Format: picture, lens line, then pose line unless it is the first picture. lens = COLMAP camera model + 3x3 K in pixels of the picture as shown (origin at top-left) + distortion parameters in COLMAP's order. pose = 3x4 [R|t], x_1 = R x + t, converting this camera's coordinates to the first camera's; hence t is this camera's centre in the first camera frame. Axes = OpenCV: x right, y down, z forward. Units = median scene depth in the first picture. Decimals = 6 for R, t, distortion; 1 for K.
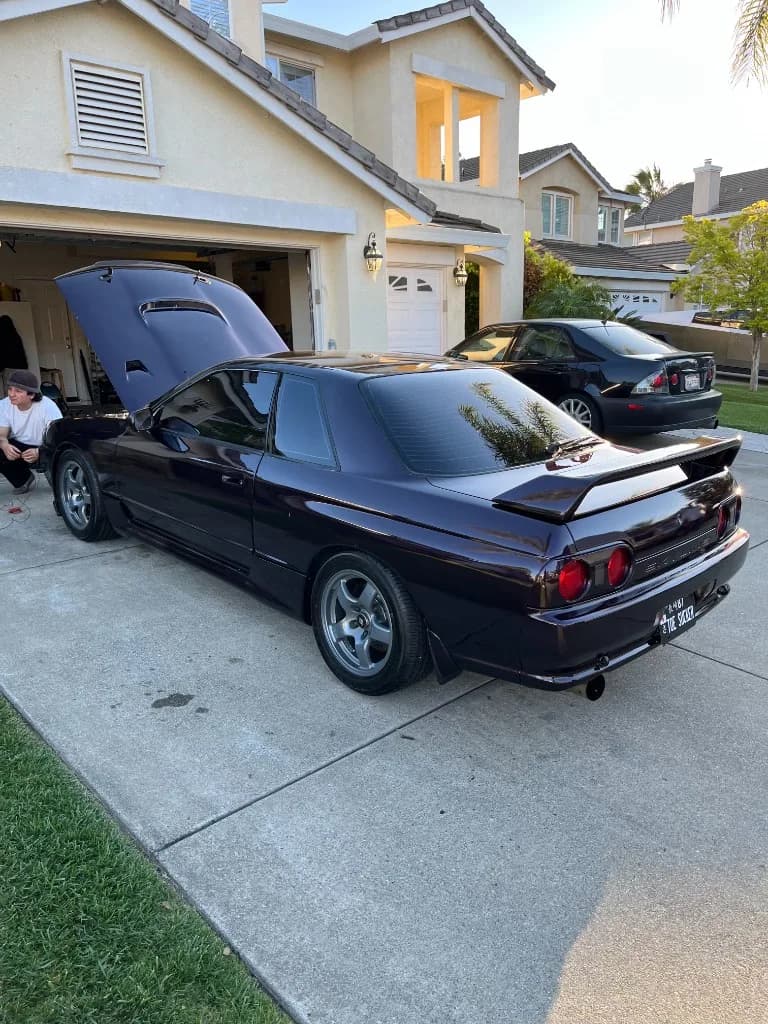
lens RADIAL K [[755.8, 0, 388.4], [0, 755.8, 511.5], [0, 0, 1]] dist [0.038433, -0.058725]
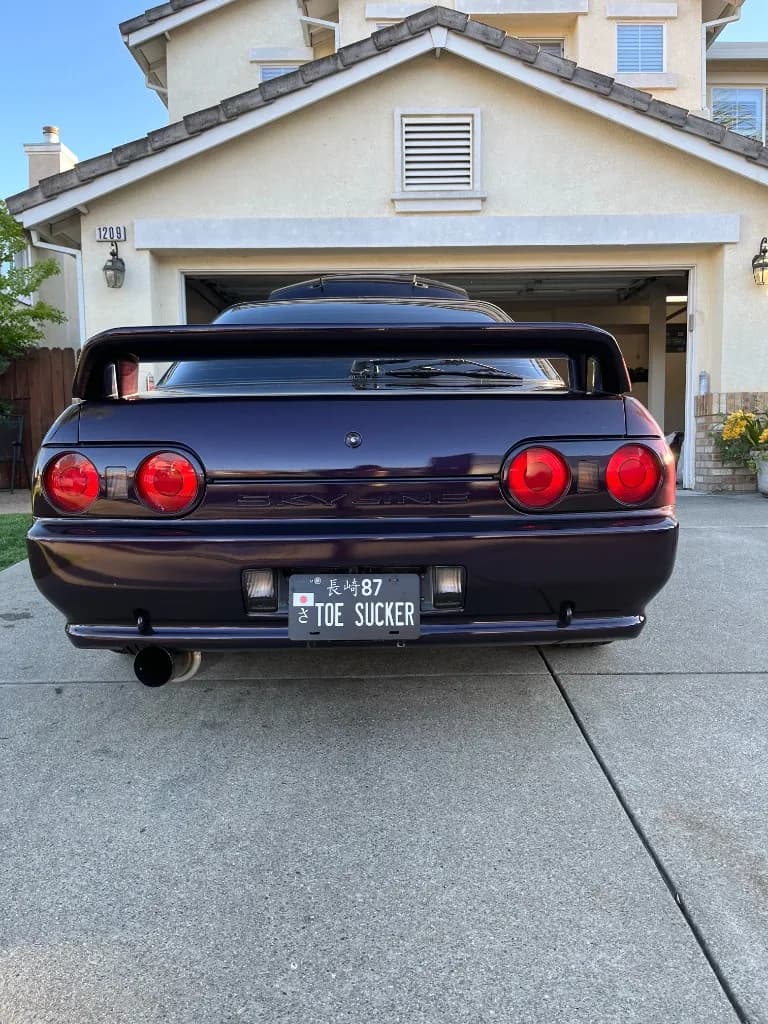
lens RADIAL K [[755.8, 0, 385.0], [0, 755.8, 513.8], [0, 0, 1]] dist [0.038433, -0.058725]
pose [[0.728439, 0.076786, -0.680794, 0.333597], [-0.156757, 0.986019, -0.056516, 0.039424], [0.666936, 0.147887, 0.730292, 0.239869]]
